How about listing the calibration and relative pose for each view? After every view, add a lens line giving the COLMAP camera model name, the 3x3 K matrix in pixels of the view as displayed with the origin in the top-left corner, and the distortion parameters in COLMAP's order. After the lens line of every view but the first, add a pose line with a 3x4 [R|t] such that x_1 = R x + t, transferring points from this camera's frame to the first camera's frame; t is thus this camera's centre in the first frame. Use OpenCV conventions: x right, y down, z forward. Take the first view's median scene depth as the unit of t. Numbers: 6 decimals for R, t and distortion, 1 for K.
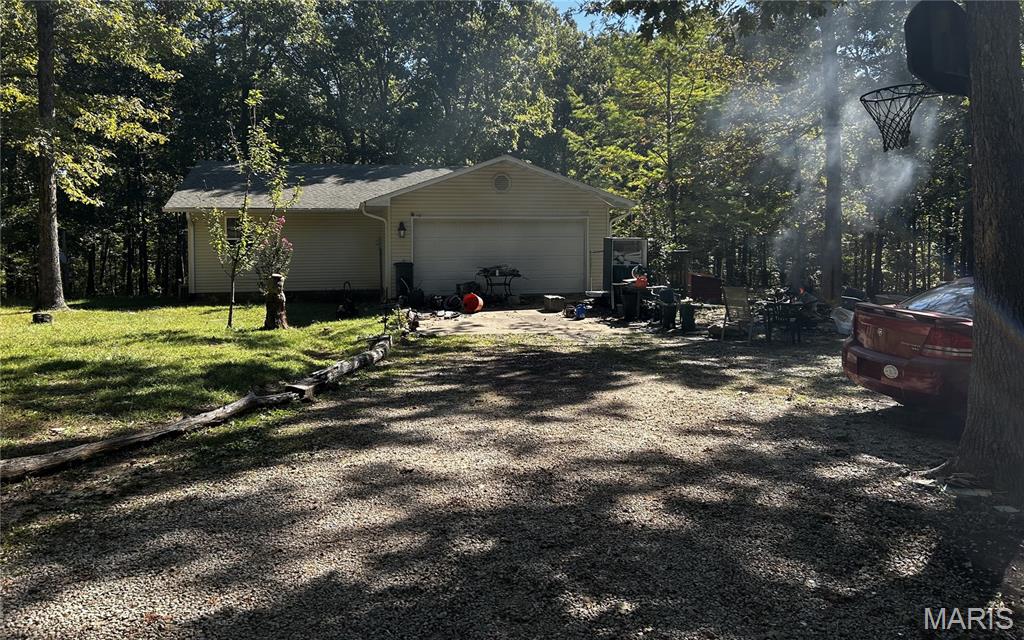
lens RADIAL K [[760.4, 0, 513.0], [0, 760.4, 319.2], [0, 0, 1]] dist [-0.000932, -0.000064]
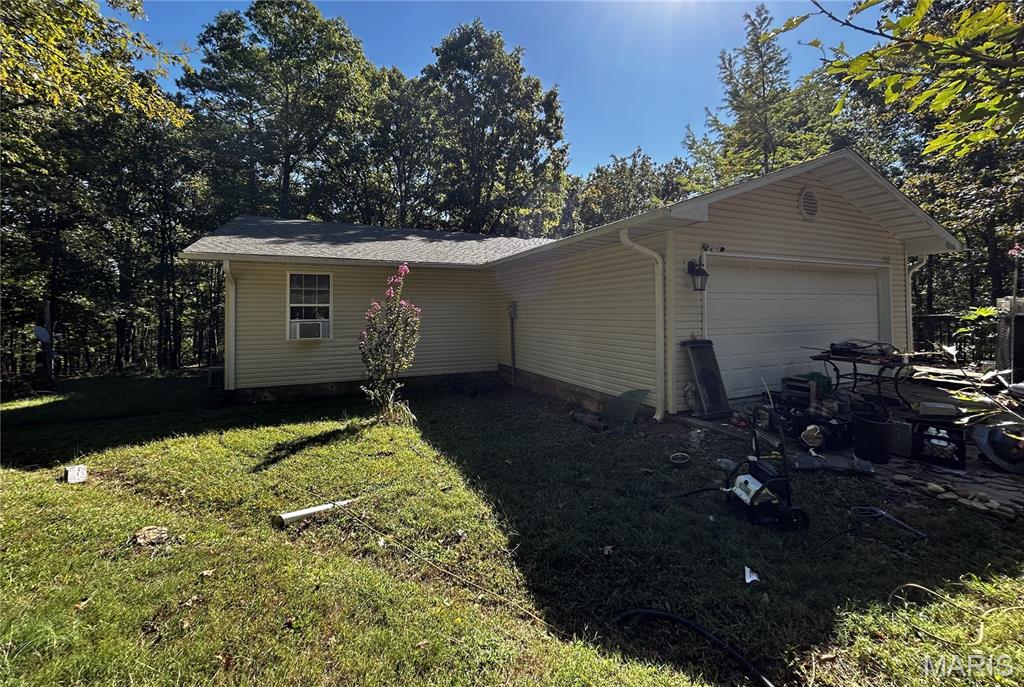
lens RADIAL K [[426.9, 0, 509.9], [0, 426.9, 341.7], [0, 0, 1]] dist [0.000725, 0.000039]
pose [[0.981950, -0.008841, 0.188934, -0.255092], [0.019255, 0.998390, -0.053355, -0.048646], [-0.188158, 0.056030, 0.980539, 0.593348]]
